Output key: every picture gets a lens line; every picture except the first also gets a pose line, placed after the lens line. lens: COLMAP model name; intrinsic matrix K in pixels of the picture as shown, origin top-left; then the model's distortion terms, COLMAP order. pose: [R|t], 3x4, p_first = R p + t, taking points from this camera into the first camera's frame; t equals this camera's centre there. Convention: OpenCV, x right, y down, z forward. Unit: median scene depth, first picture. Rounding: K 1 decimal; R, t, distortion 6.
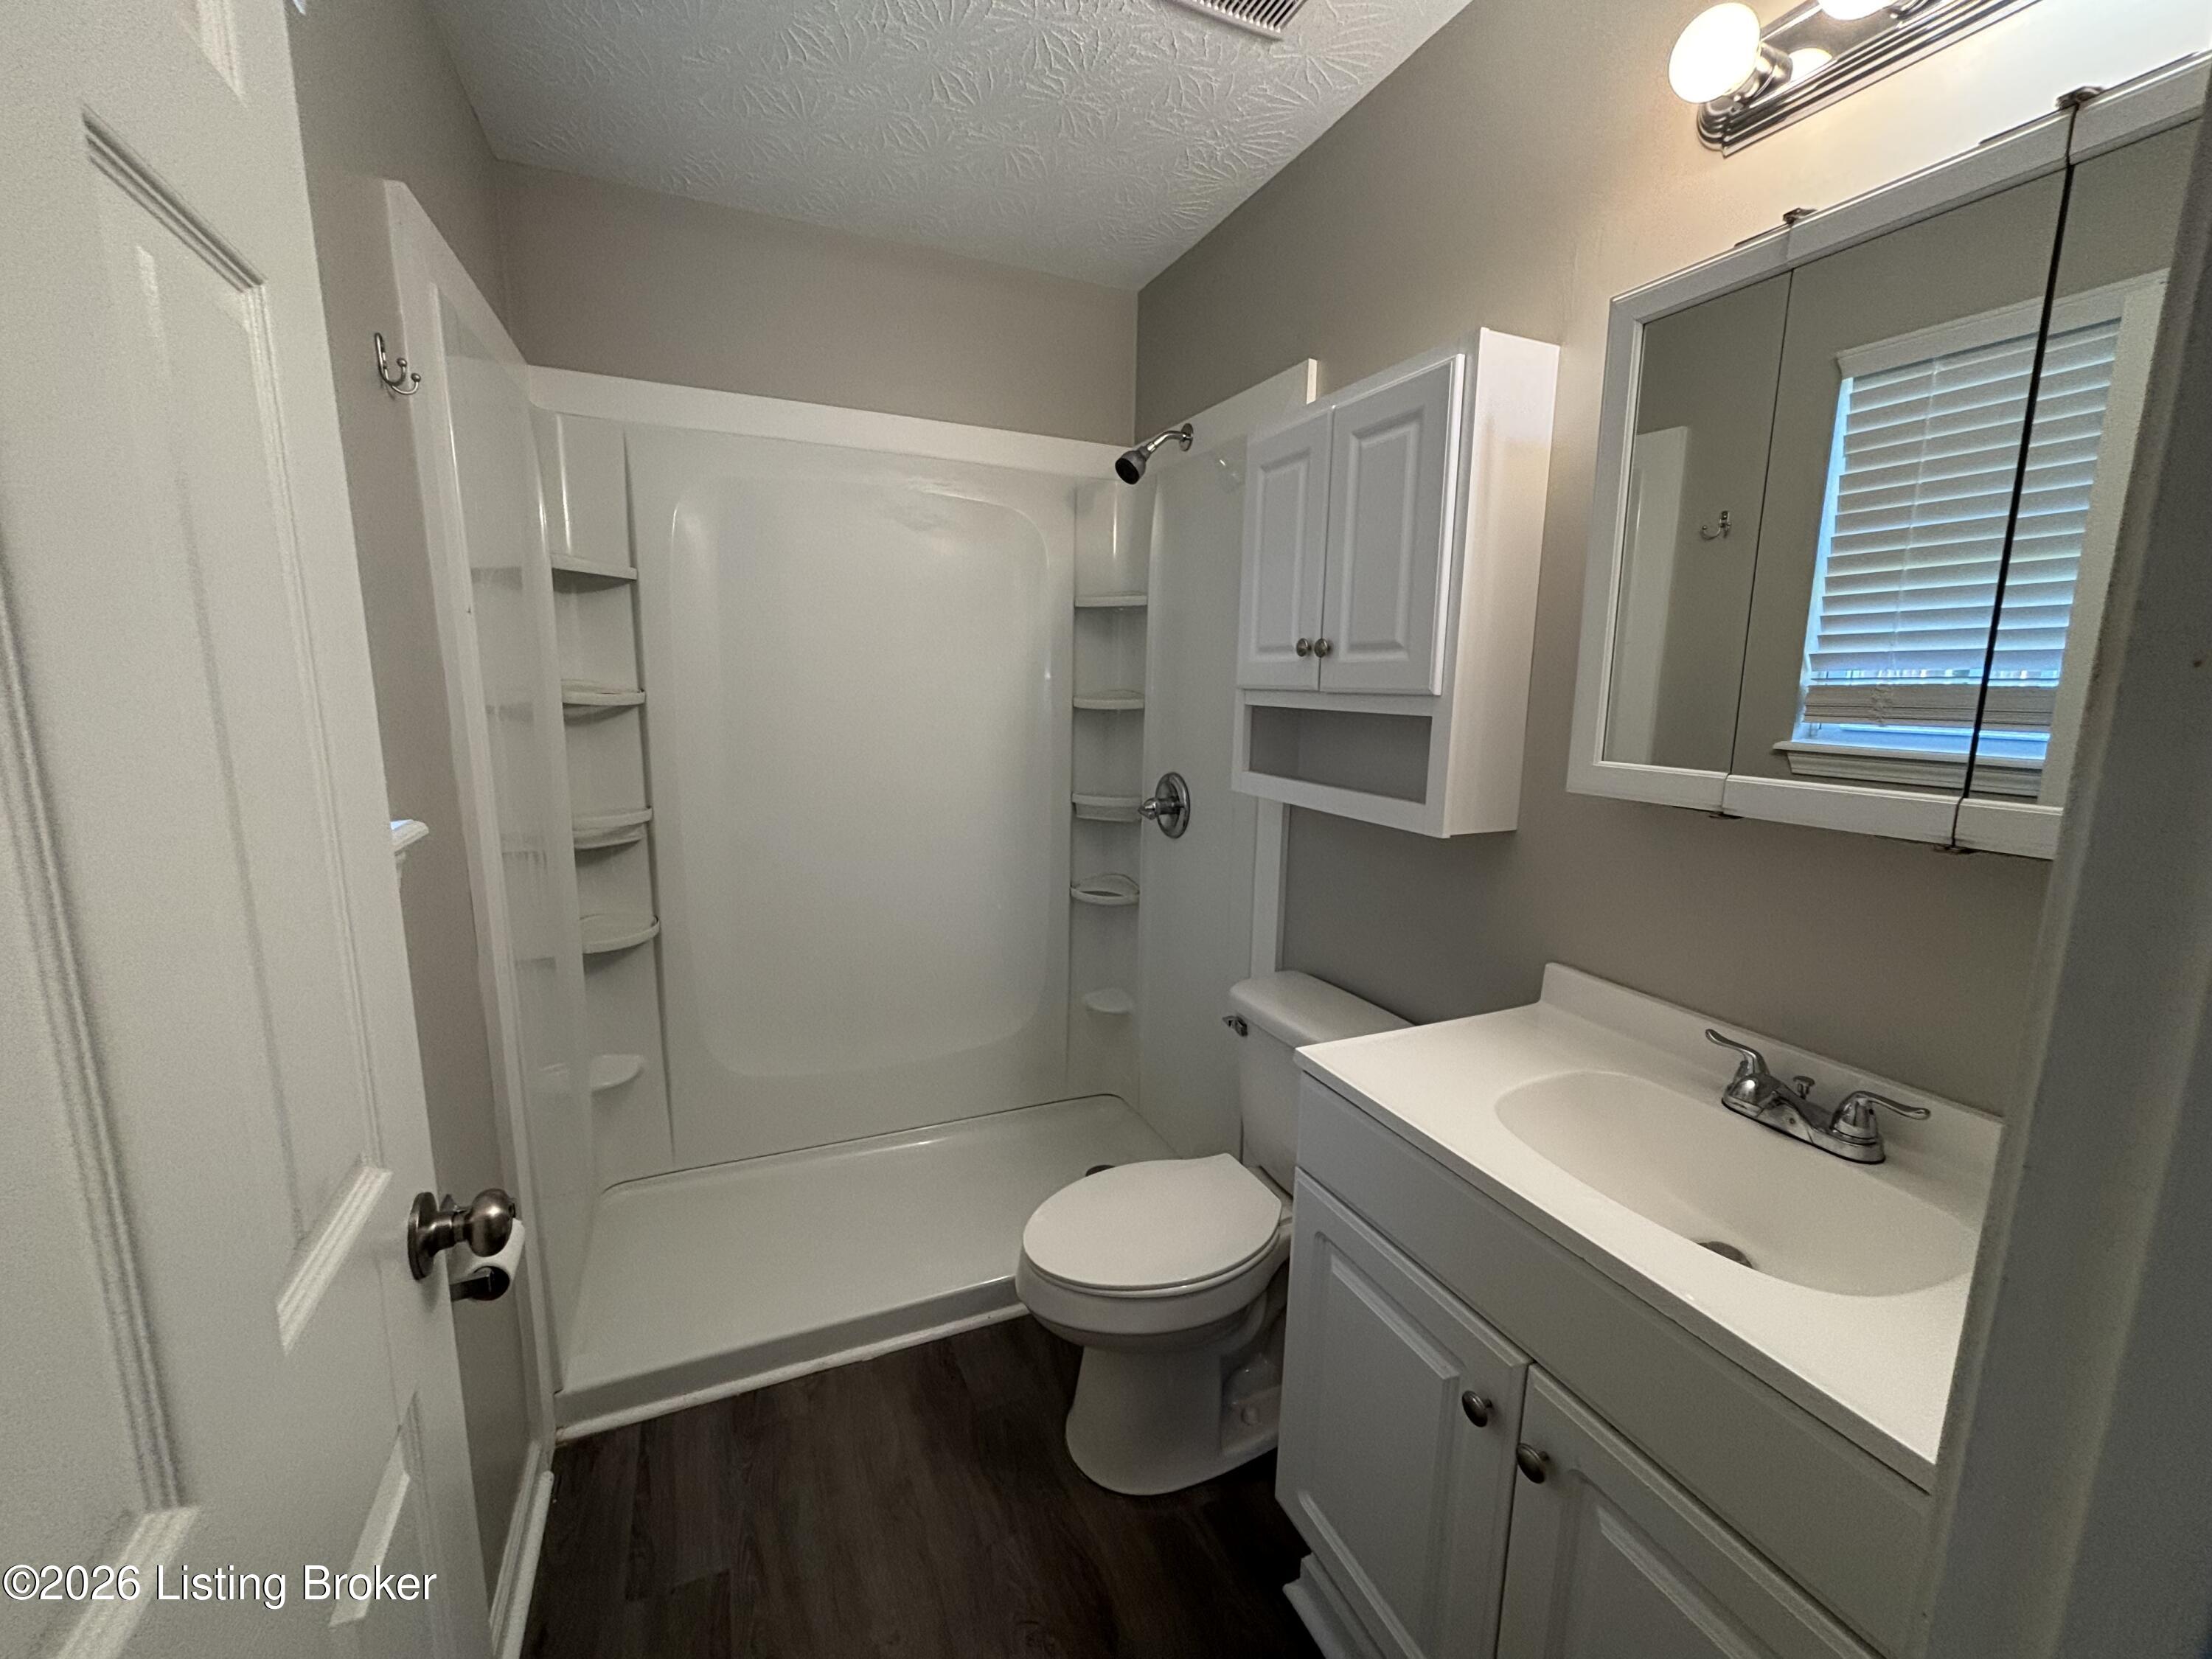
lens RADIAL K [[893.1, 0, 1112.9], [0, 893.1, 831.1], [0, 0, 1]] dist [0.001013, -0.000775]
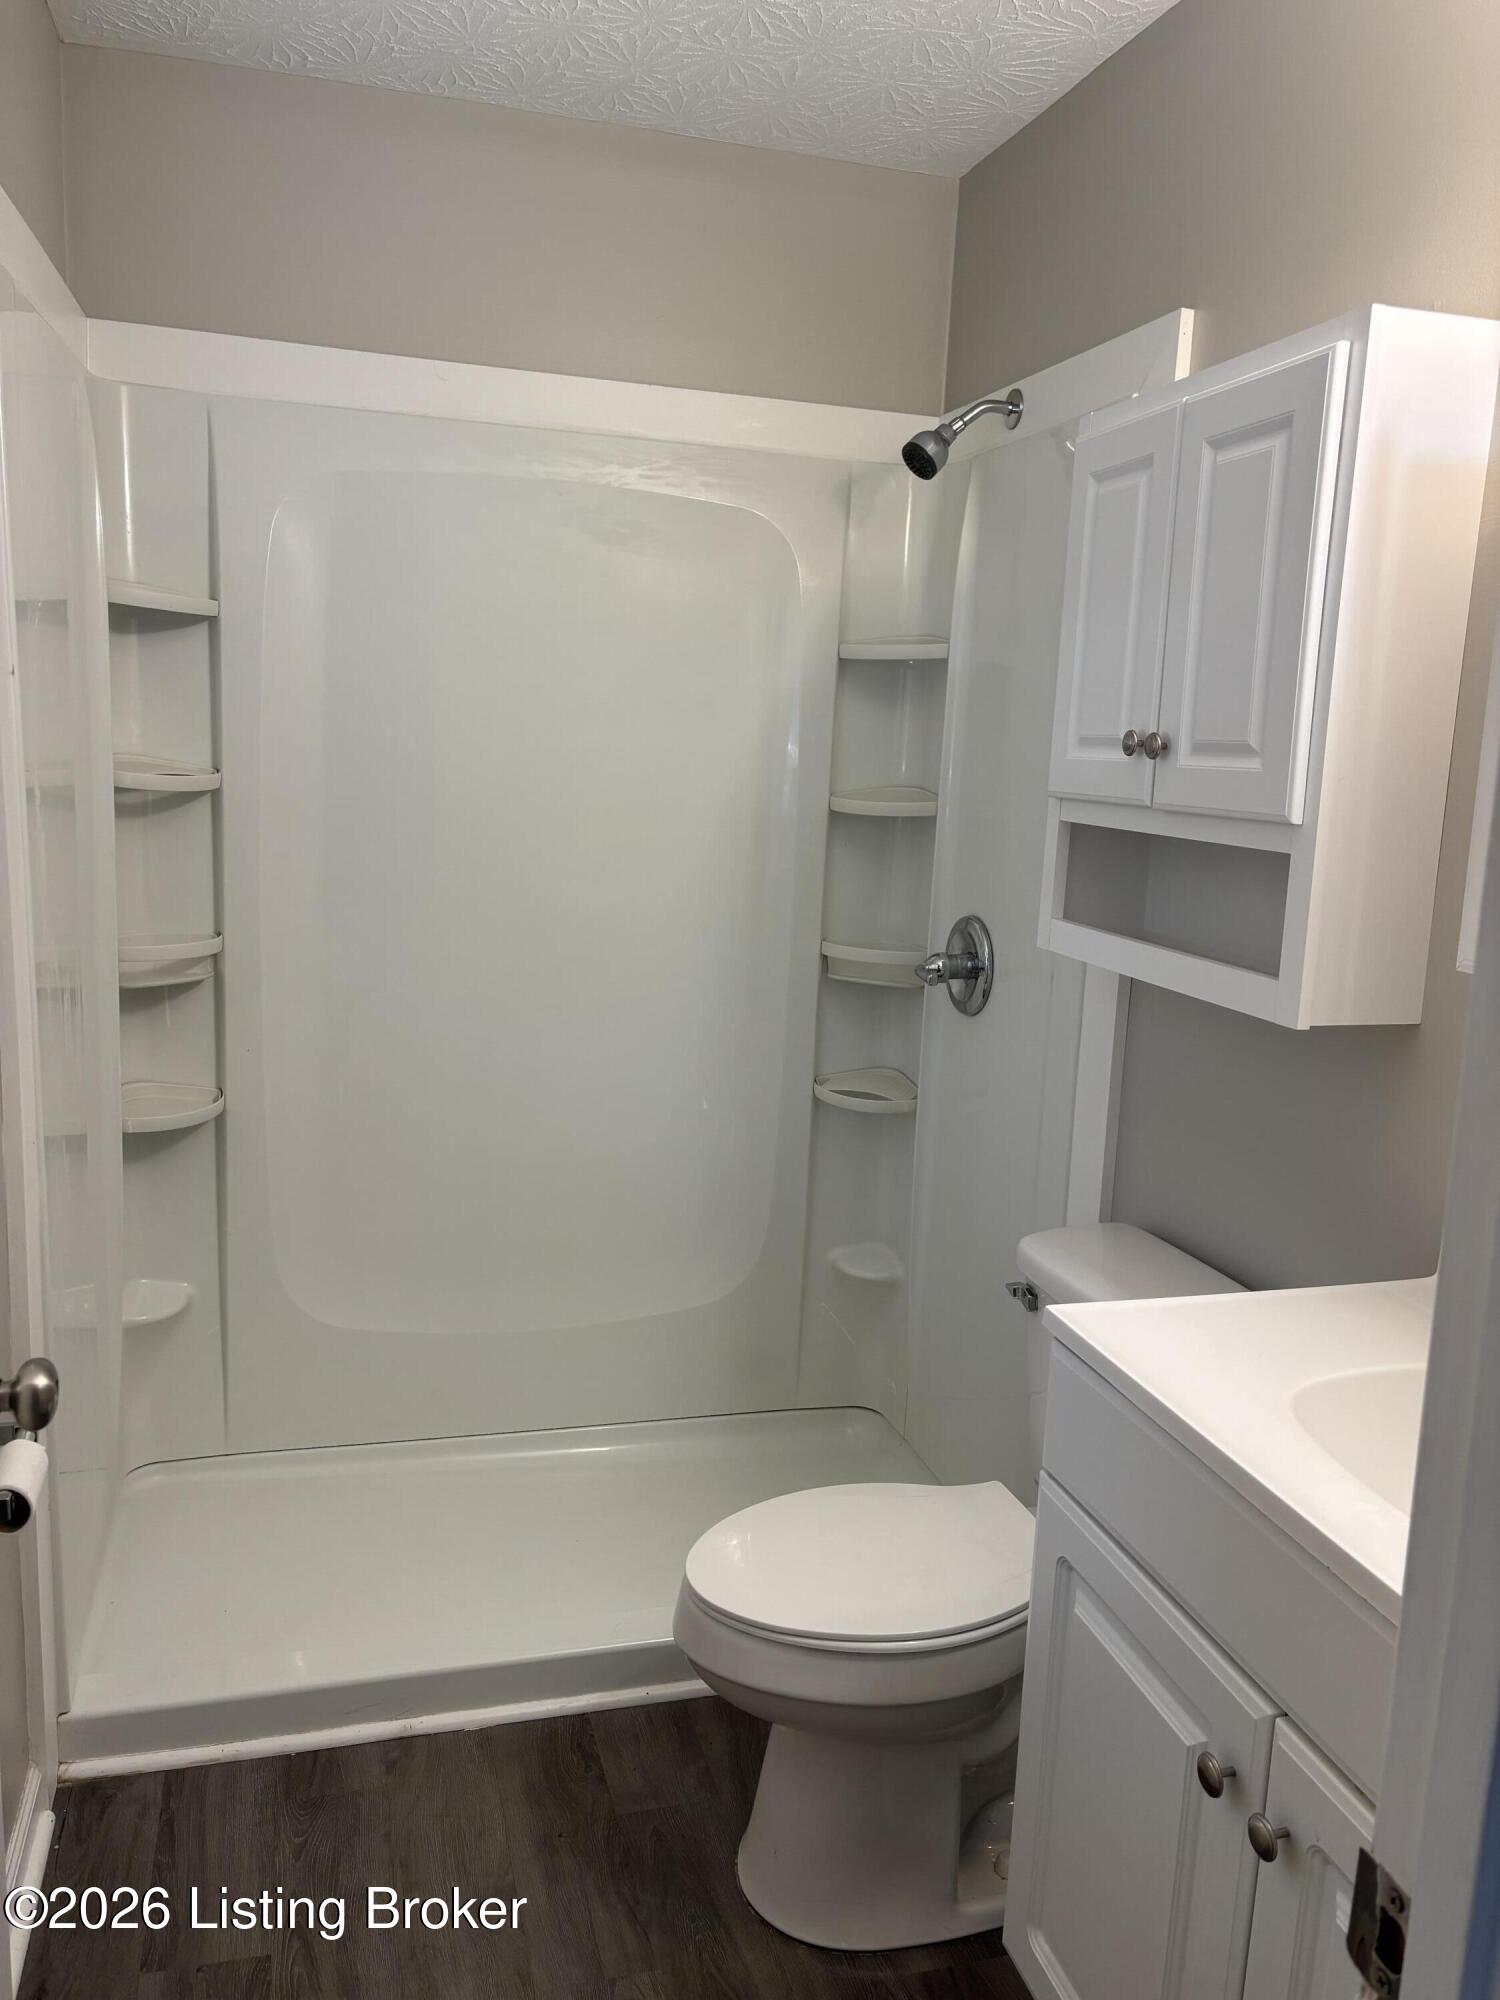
lens RADIAL K [[1502.5, 0, 751.3], [0, 1502.5, 996.2], [0, 0, 1]] dist [0.032370, -0.035336]
pose [[0.989936, 0.048661, -0.132887, 0.079412], [-0.049112, 0.998793, -0.000118, 0.002193], [0.132721, 0.006644, 0.991131, -0.167783]]
